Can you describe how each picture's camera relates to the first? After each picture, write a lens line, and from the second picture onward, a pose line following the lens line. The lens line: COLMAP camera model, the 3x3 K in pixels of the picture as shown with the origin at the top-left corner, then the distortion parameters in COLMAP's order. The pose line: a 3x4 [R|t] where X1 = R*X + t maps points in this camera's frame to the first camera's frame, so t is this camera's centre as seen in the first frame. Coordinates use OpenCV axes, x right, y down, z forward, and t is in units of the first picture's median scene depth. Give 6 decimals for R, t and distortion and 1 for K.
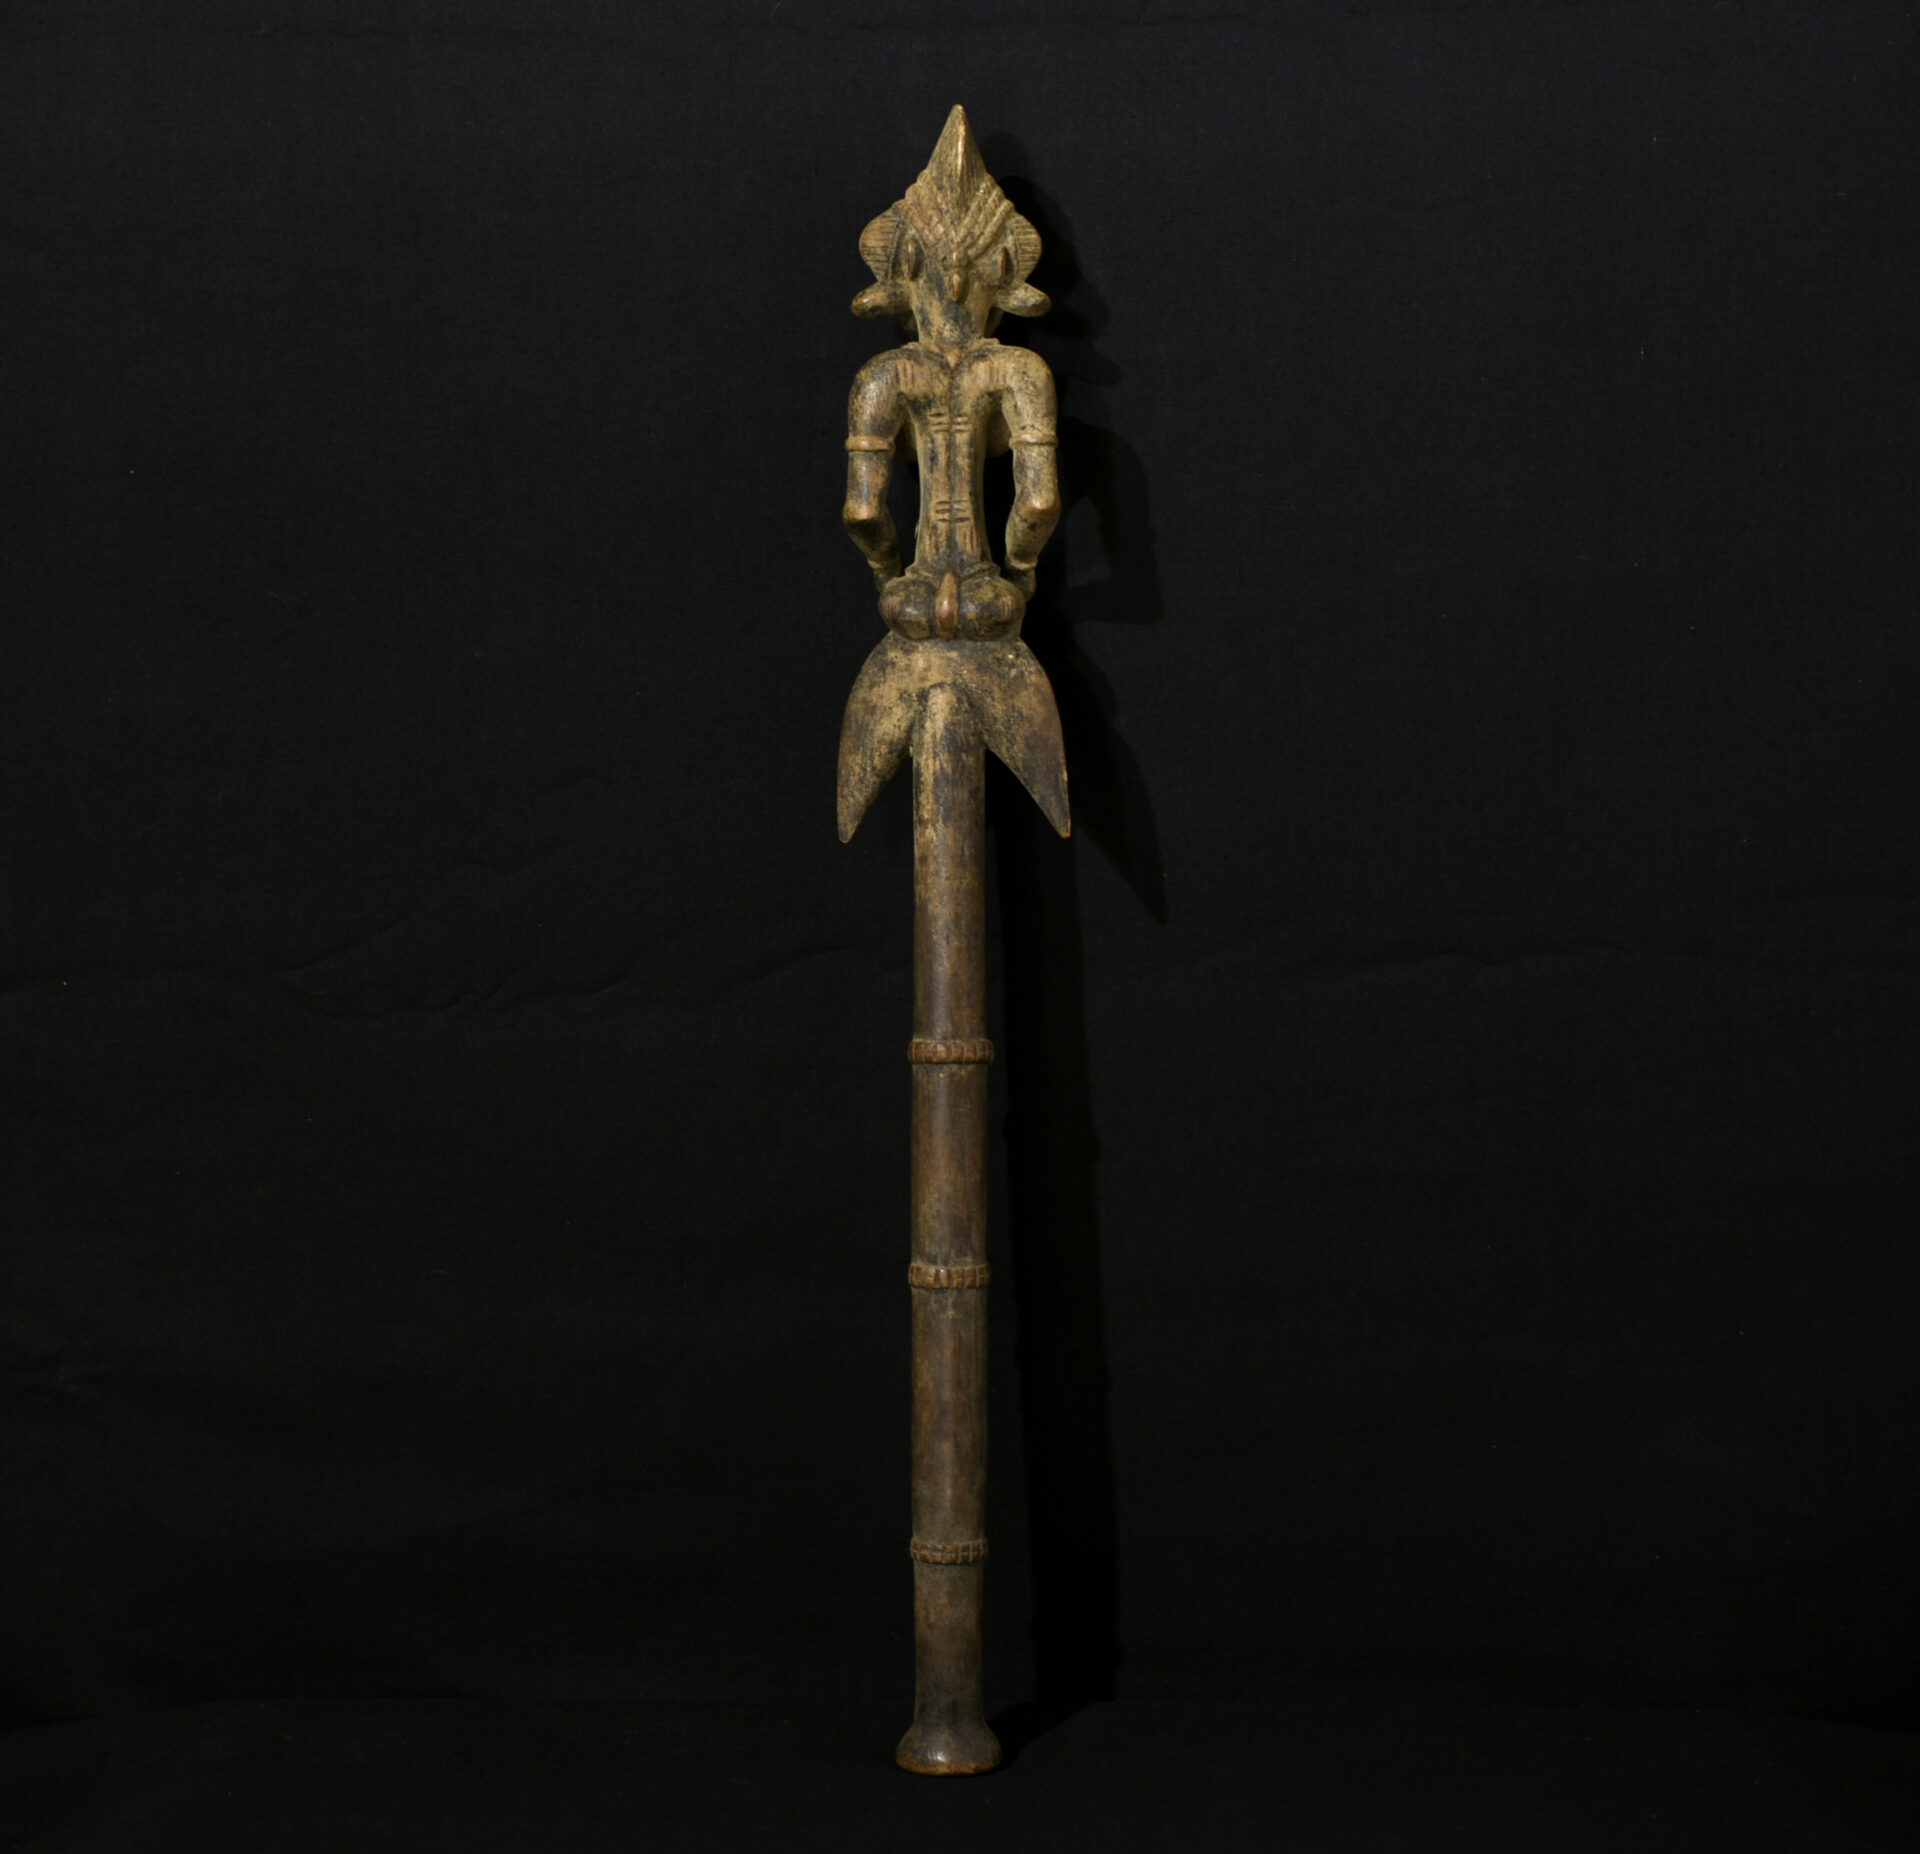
lens RADIAL K [[9208.0, 0, 959.7], [0, 9208.0, 932.4], [0, 0, 1]] dist [0.408974, 0.000000]
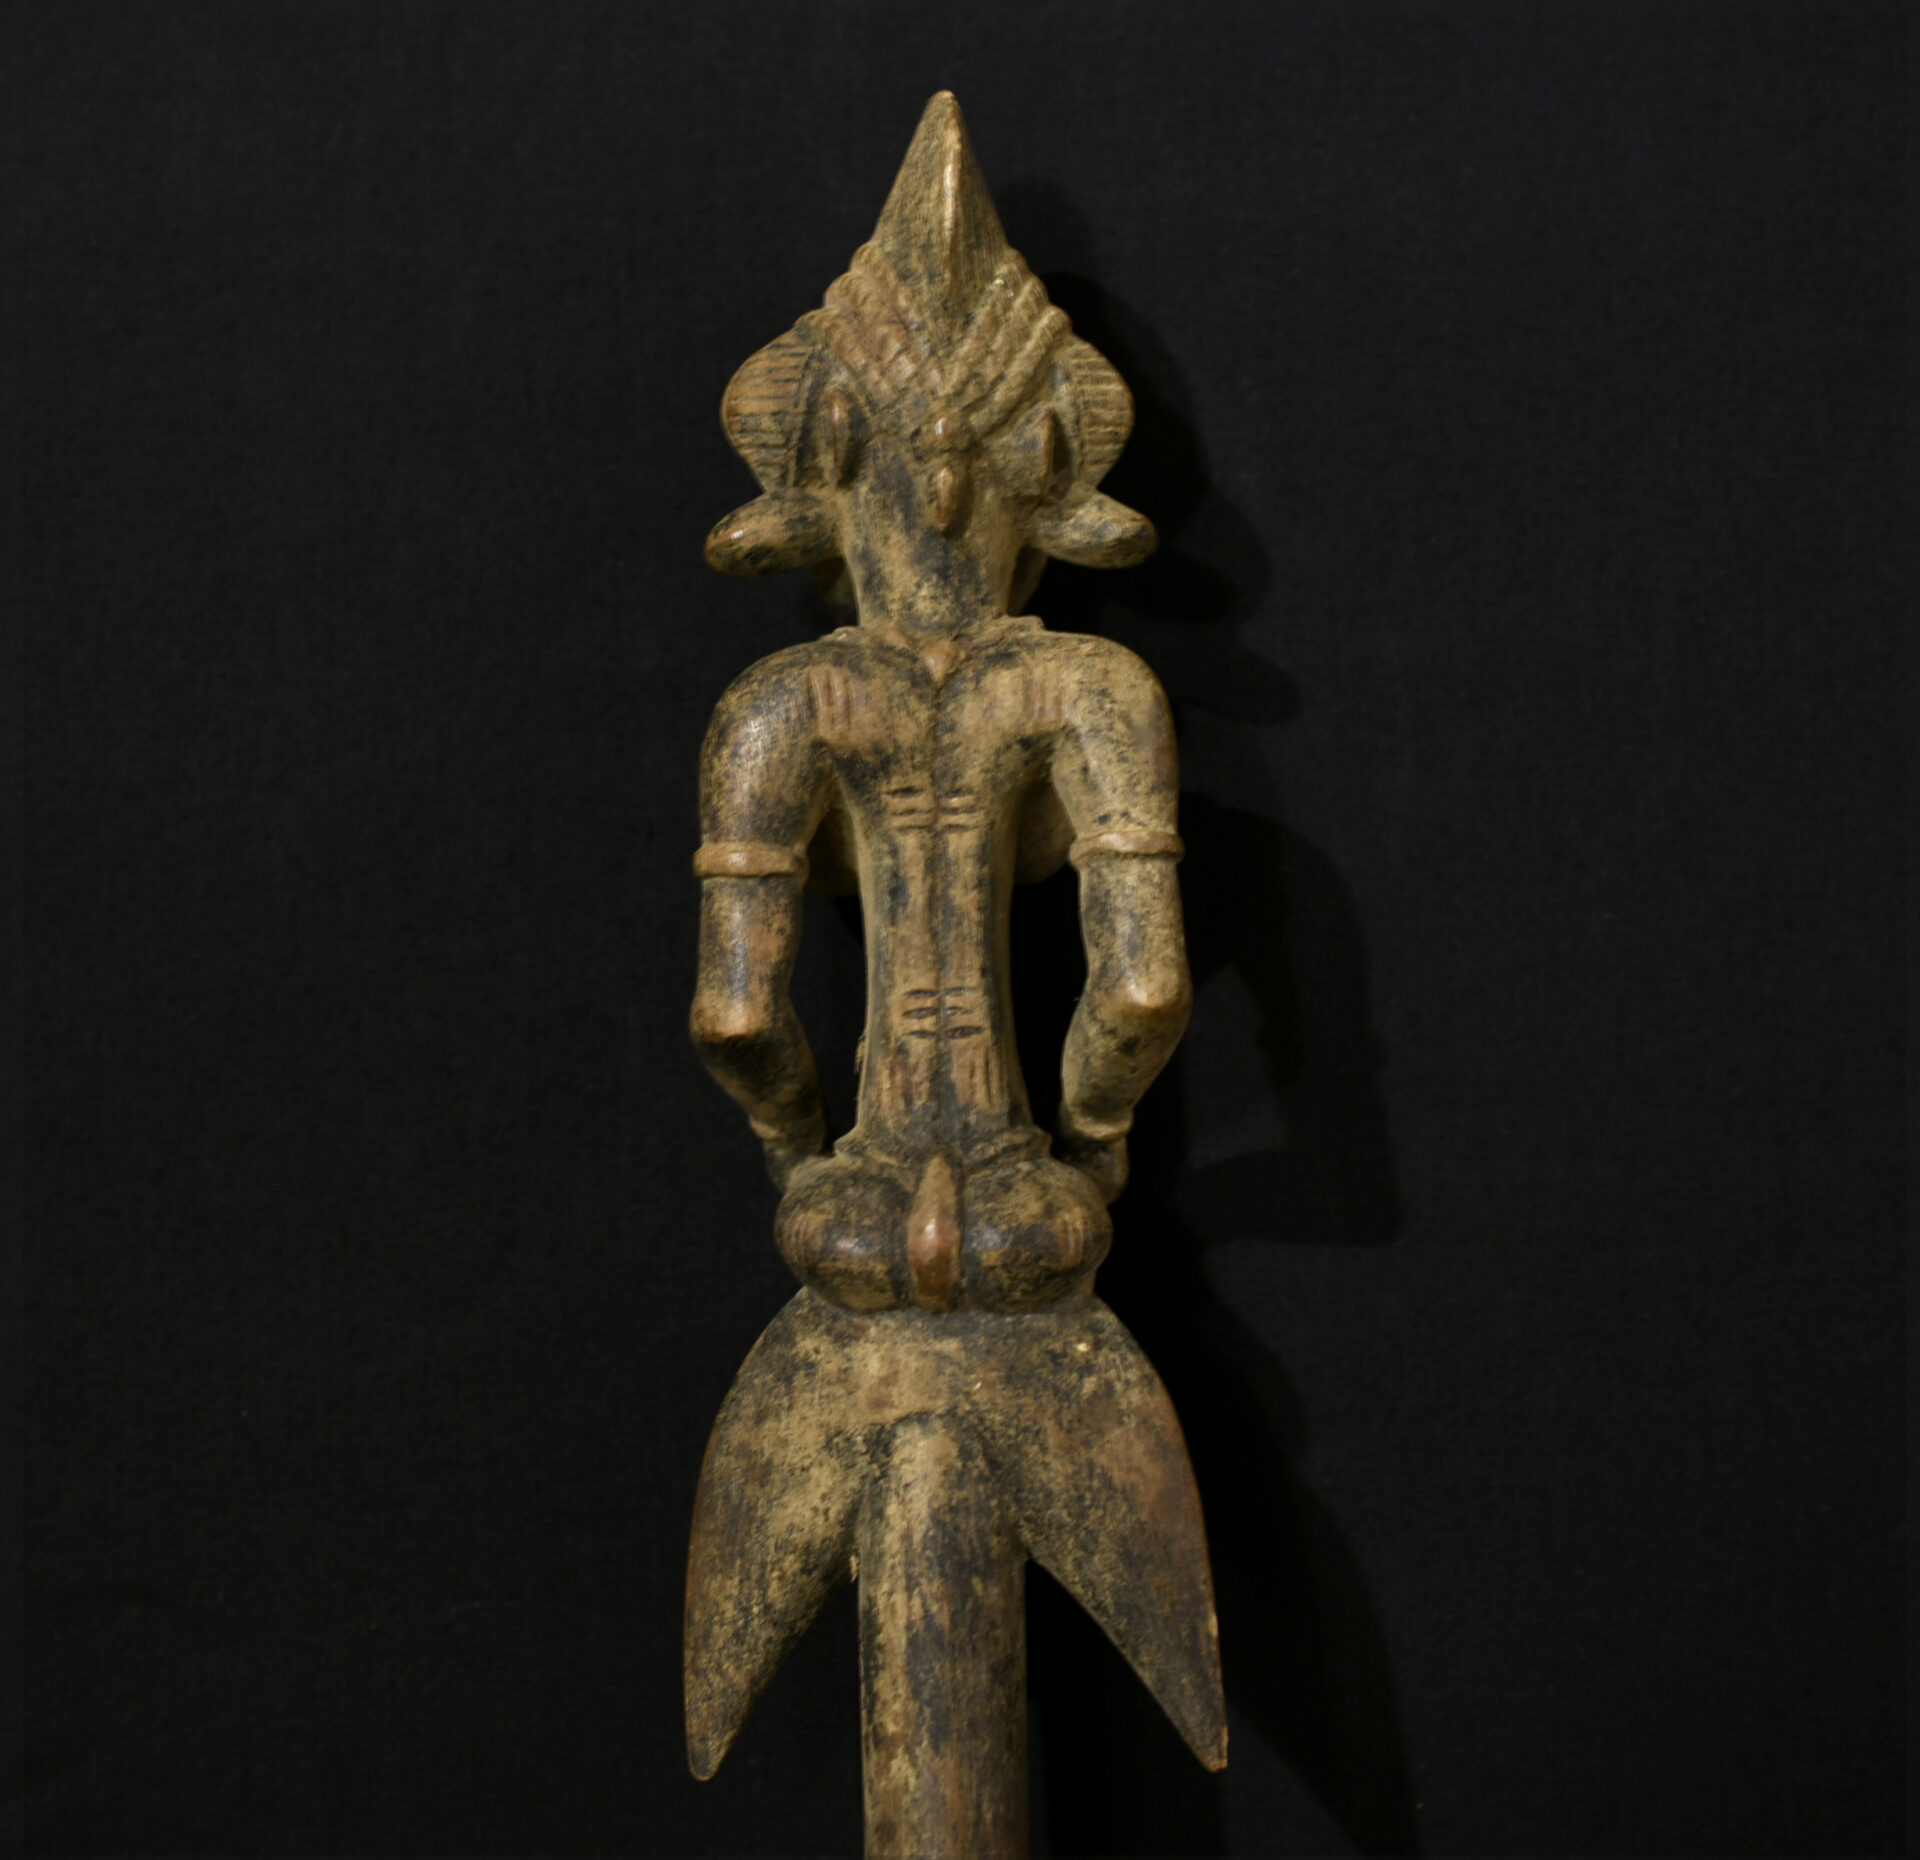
lens RADIAL K [[9208.0, 0, 963.4], [0, 9208.0, 928.3], [0, 0, 1]] dist [0.408974, 0.000000]
pose [[0.999870, -0.012509, 0.010158, -0.004150], [0.012915, 0.999078, -0.040948, -0.031843], [-0.009636, 0.041074, 0.999110, 0.566014]]
